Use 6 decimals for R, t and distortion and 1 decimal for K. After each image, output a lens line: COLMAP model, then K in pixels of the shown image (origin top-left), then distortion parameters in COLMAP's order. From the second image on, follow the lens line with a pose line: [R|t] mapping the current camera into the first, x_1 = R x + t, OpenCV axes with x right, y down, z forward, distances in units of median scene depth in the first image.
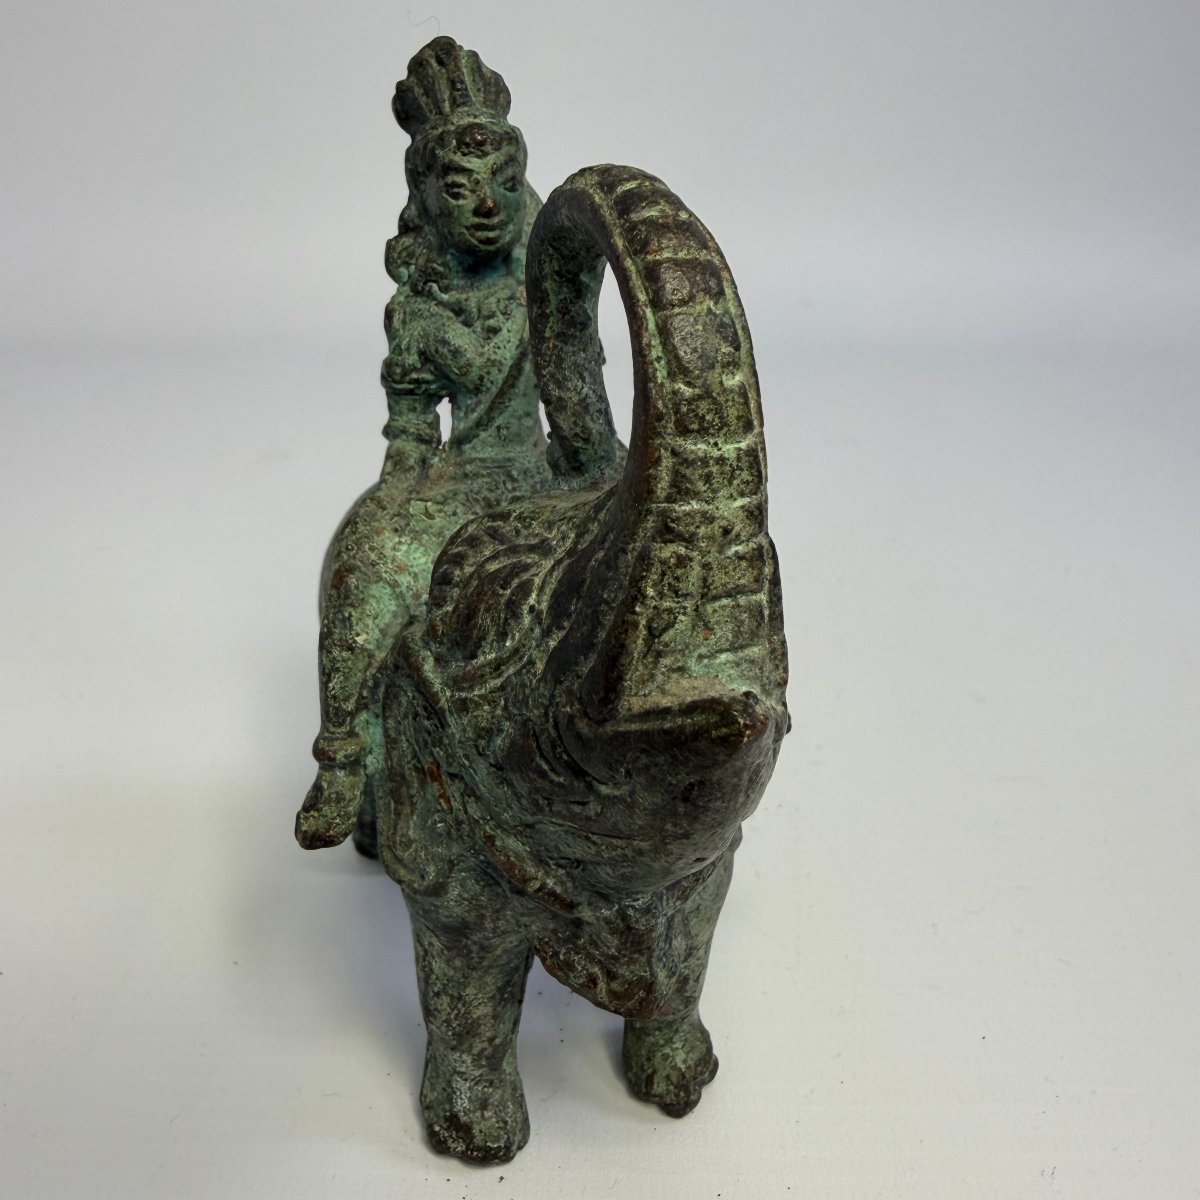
lens RADIAL K [[1136.7, 0, 586.5], [0, 1136.7, 565.9], [0, 0, 1]] dist [0.017132, 0.000000]
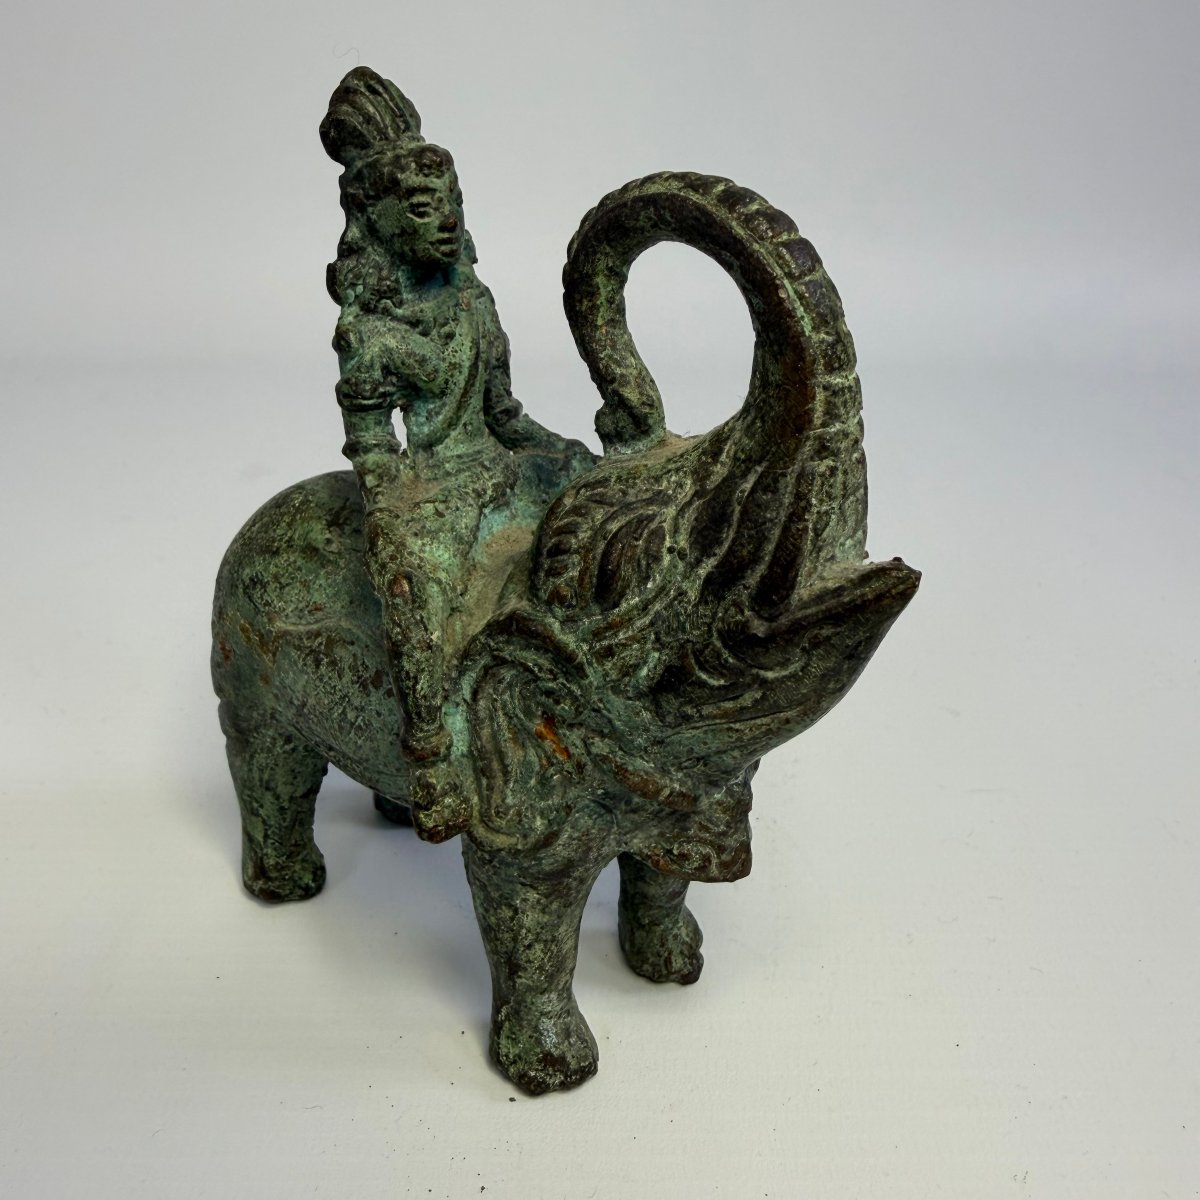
lens RADIAL K [[1136.7, 0, 578.0], [0, 1136.7, 574.2], [0, 0, 1]] dist [0.017132, 0.000000]
pose [[0.858247, -0.232224, 0.457694, -0.584685], [0.230827, 0.971149, 0.059903, -0.026320], [-0.458400, 0.054237, 0.887089, -0.004461]]
